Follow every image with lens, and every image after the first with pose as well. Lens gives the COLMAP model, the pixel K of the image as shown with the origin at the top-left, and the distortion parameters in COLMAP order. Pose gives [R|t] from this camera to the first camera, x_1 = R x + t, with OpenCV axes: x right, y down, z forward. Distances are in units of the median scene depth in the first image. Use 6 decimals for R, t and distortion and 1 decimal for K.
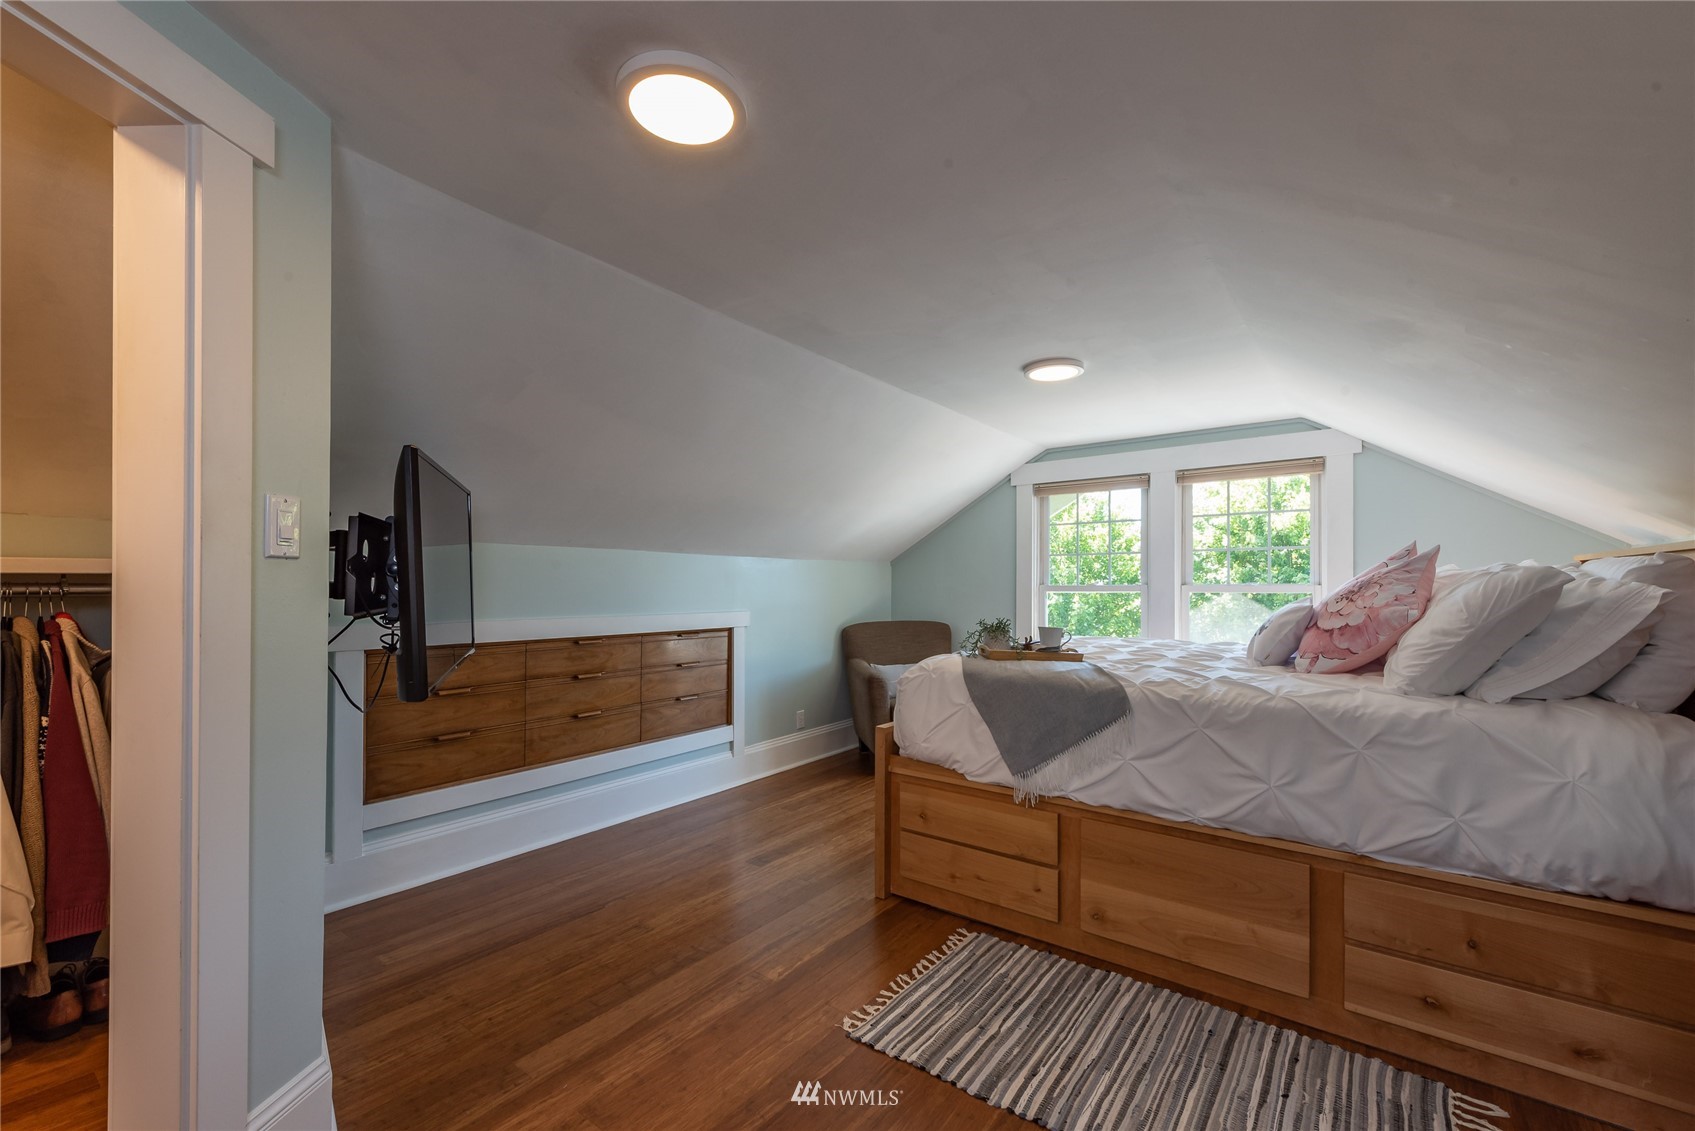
lens RADIAL K [[693.2, 0, 836.1], [0, 693.2, 572.7], [0, 0, 1]] dist [0.006018, -0.001710]
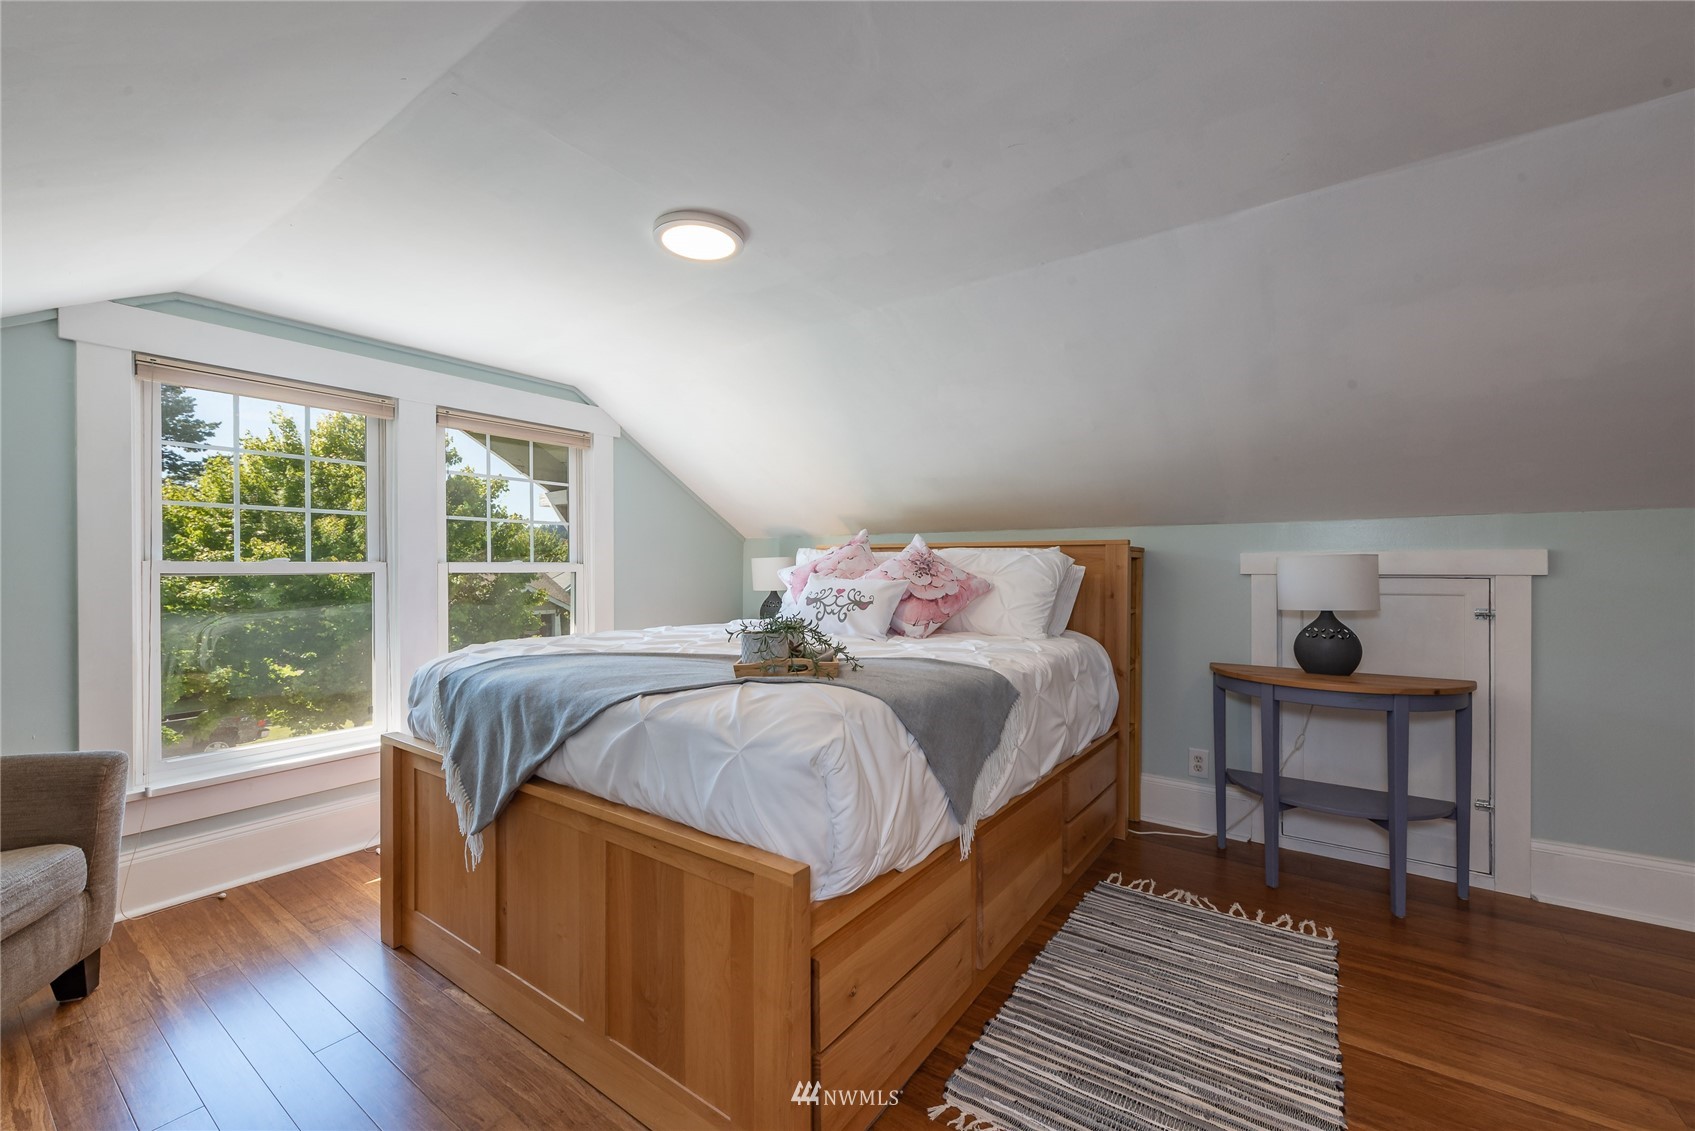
lens RADIAL K [[667.6, 0, 845.6], [0, 667.6, 566.3], [0, 0, 1]] dist [0.008999, -0.001997]
pose [[-0.029931, 0.003566, 0.999546, -0.435738], [-0.019630, 0.999799, -0.004155, 0.030656], [-0.999359, -0.019746, -0.029855, 1.149737]]
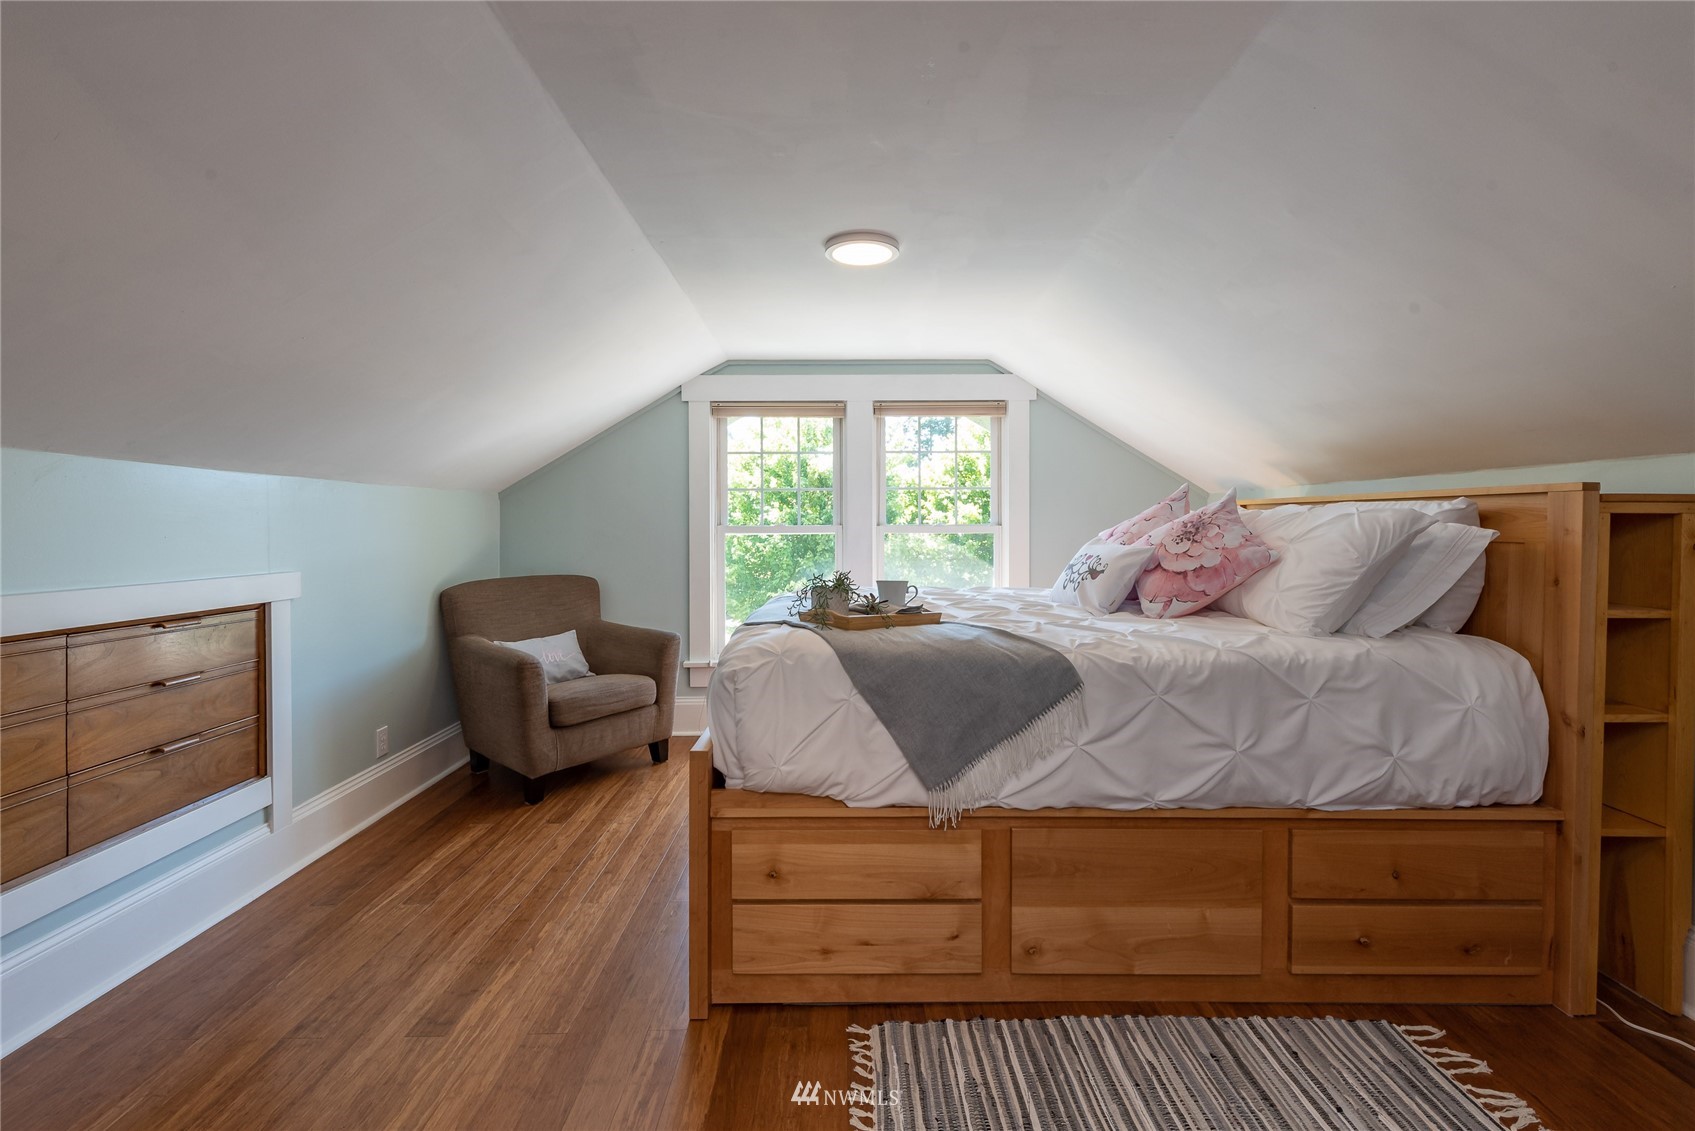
lens RADIAL K [[761.1, 0, 848.7], [0, 761.1, 528.3], [0, 0, 1]] dist [0.011152, -0.002736]
pose [[0.791039, -0.003137, 0.611758, -0.295215], [-0.010221, 0.999779, 0.018344, 0.006310], [-0.611680, -0.020763, 0.790833, 0.430978]]
